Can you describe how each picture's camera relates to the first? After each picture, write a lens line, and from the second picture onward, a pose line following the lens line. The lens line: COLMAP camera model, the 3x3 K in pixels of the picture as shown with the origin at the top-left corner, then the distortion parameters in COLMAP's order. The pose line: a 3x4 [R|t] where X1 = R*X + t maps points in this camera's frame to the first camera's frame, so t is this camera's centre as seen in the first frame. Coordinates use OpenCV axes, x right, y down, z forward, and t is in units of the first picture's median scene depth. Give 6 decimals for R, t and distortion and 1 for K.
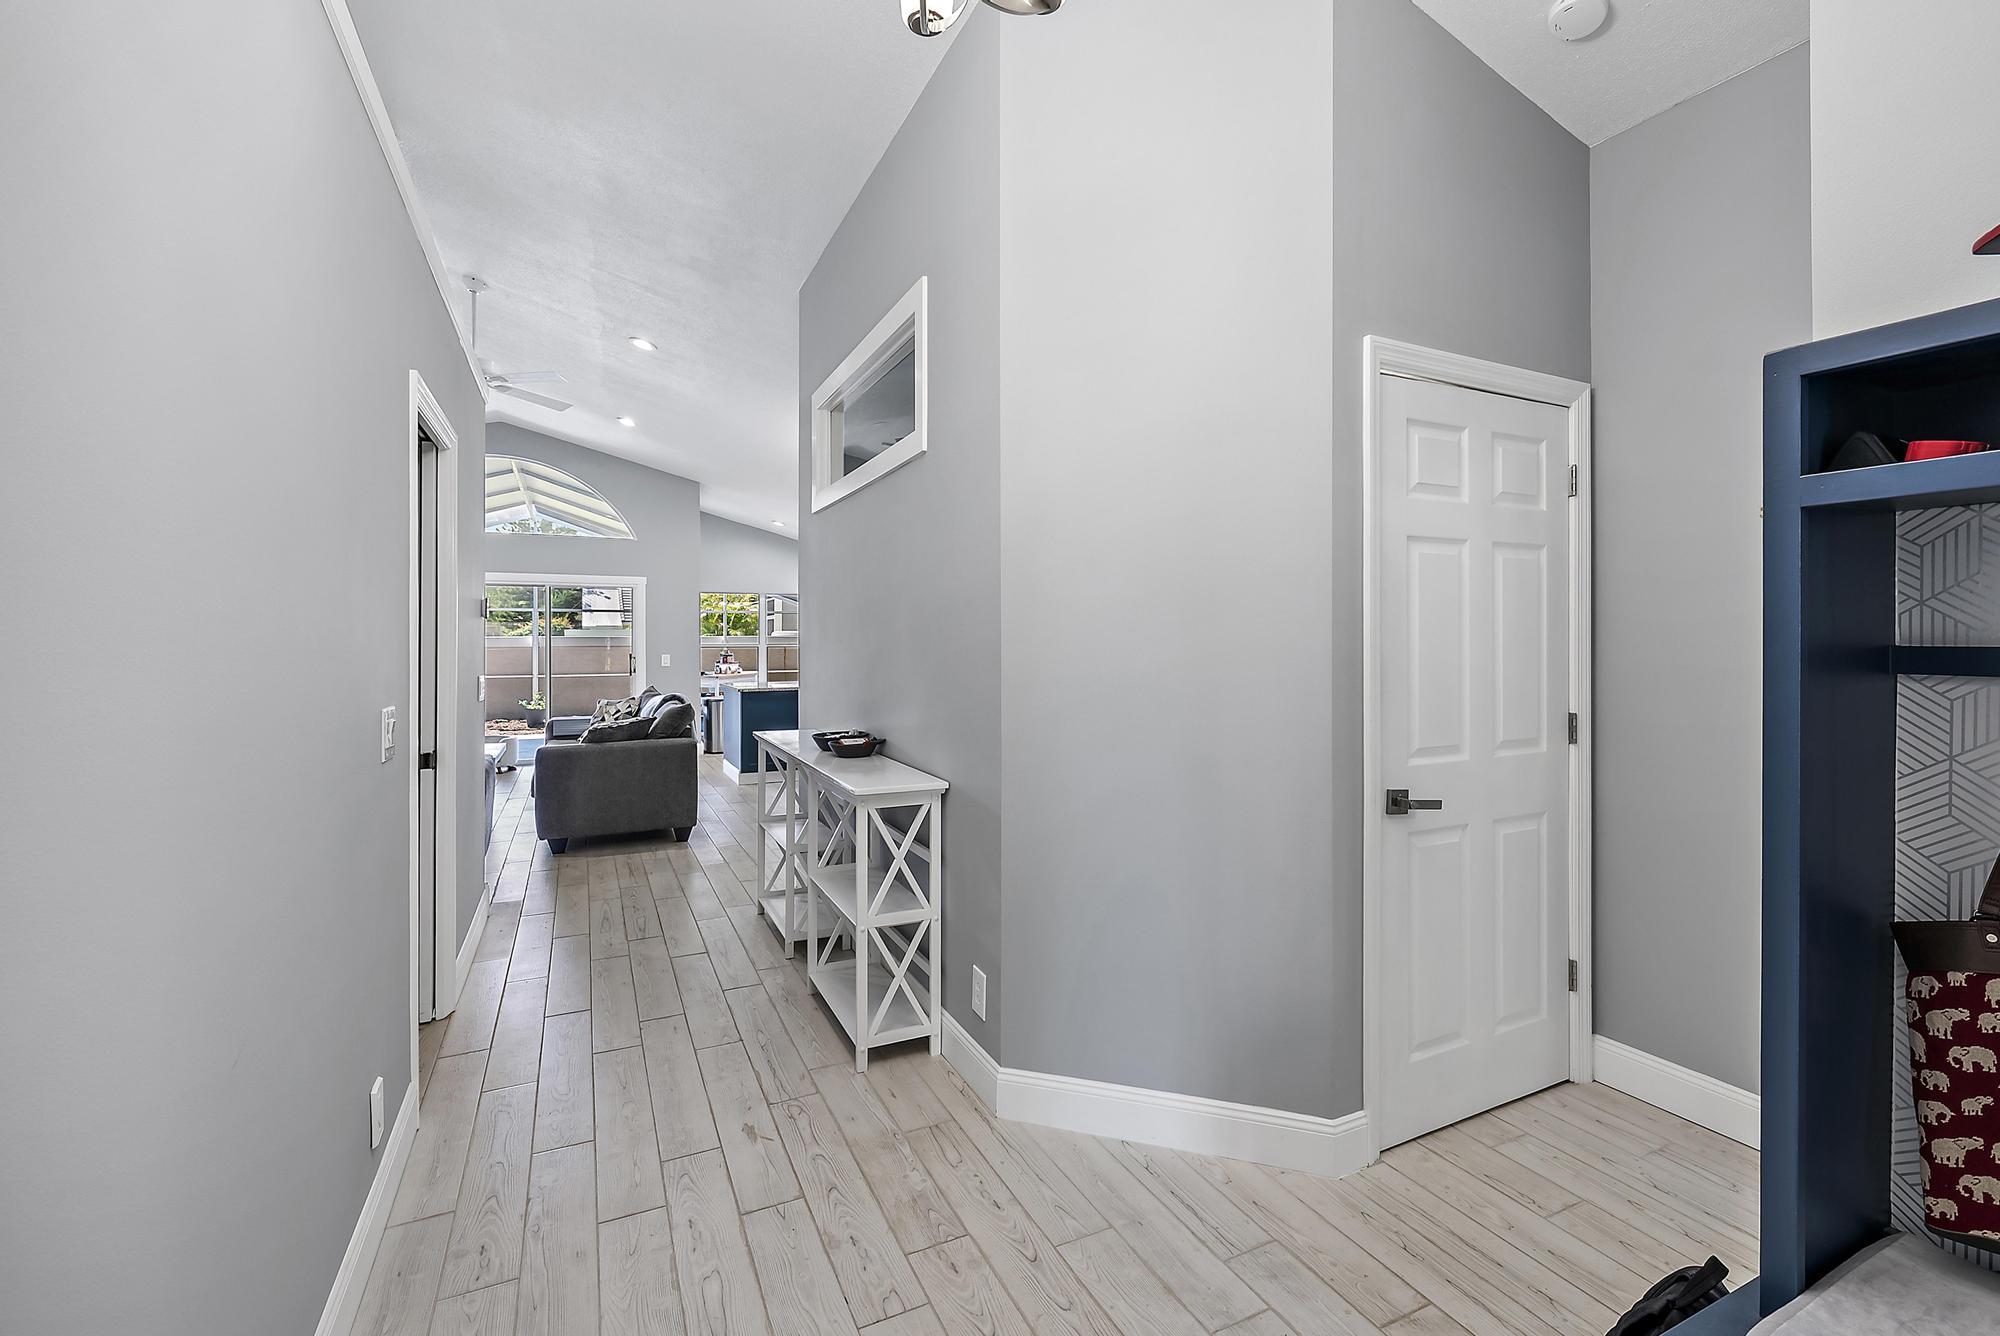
lens RADIAL K [[840.0, 0, 982.0], [0, 840.0, 630.7], [0, 0, 1]] dist [0.001303, 0.000035]
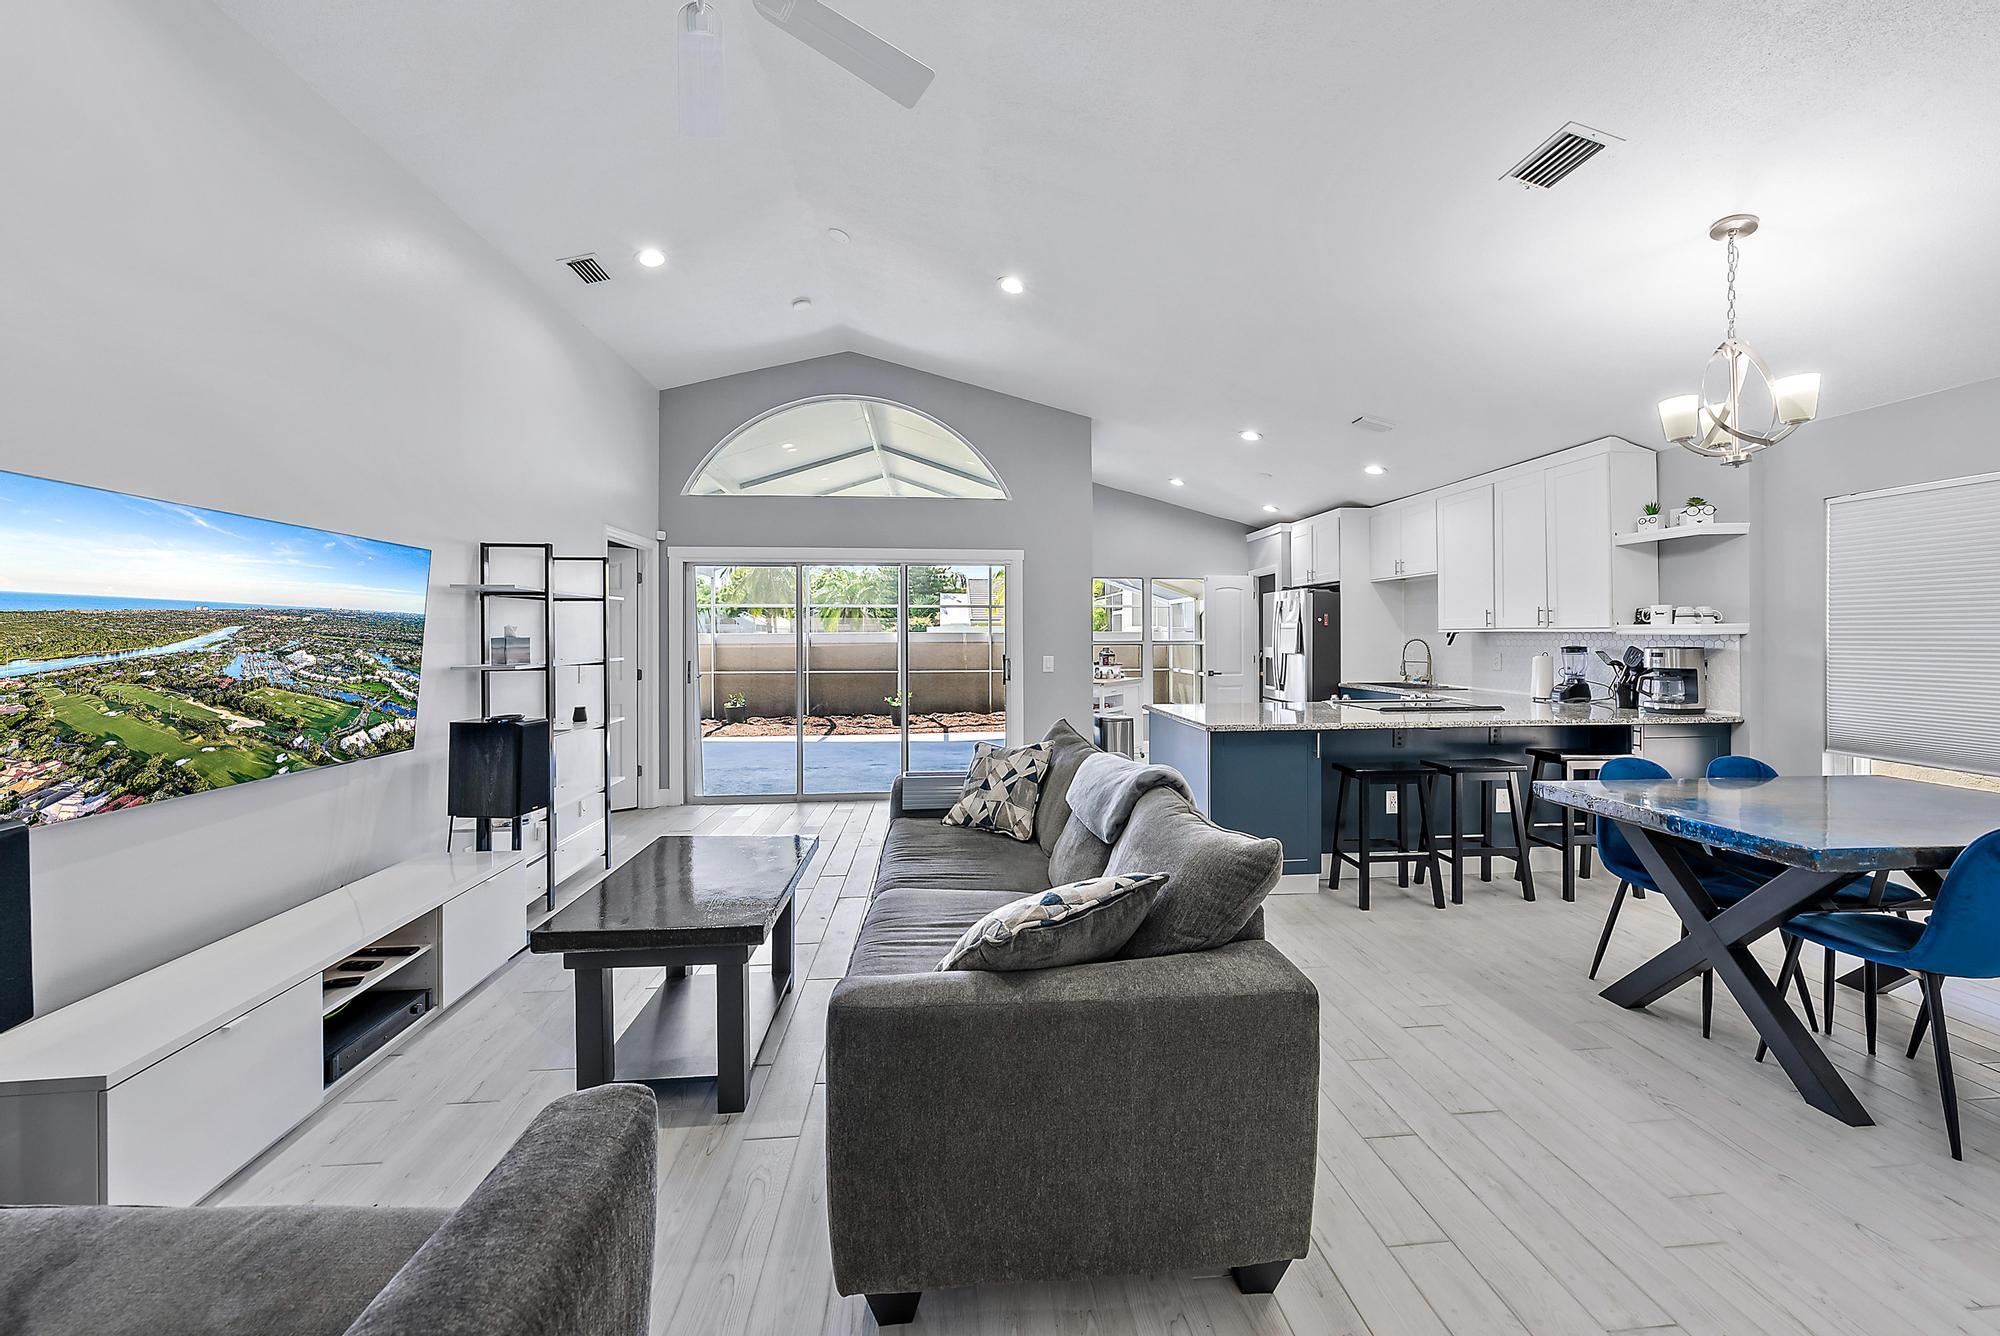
lens RADIAL K [[728.2, 0, 1000.9], [0, 728.2, 634.9], [0, 0, 1]] dist [-0.000835, -0.000018]
pose [[0.935681, 0.000489, -0.352847, -0.274613], [0.003270, 0.999944, 0.010058, 0.005039], [0.352832, -0.010565, 0.935627, 0.561651]]
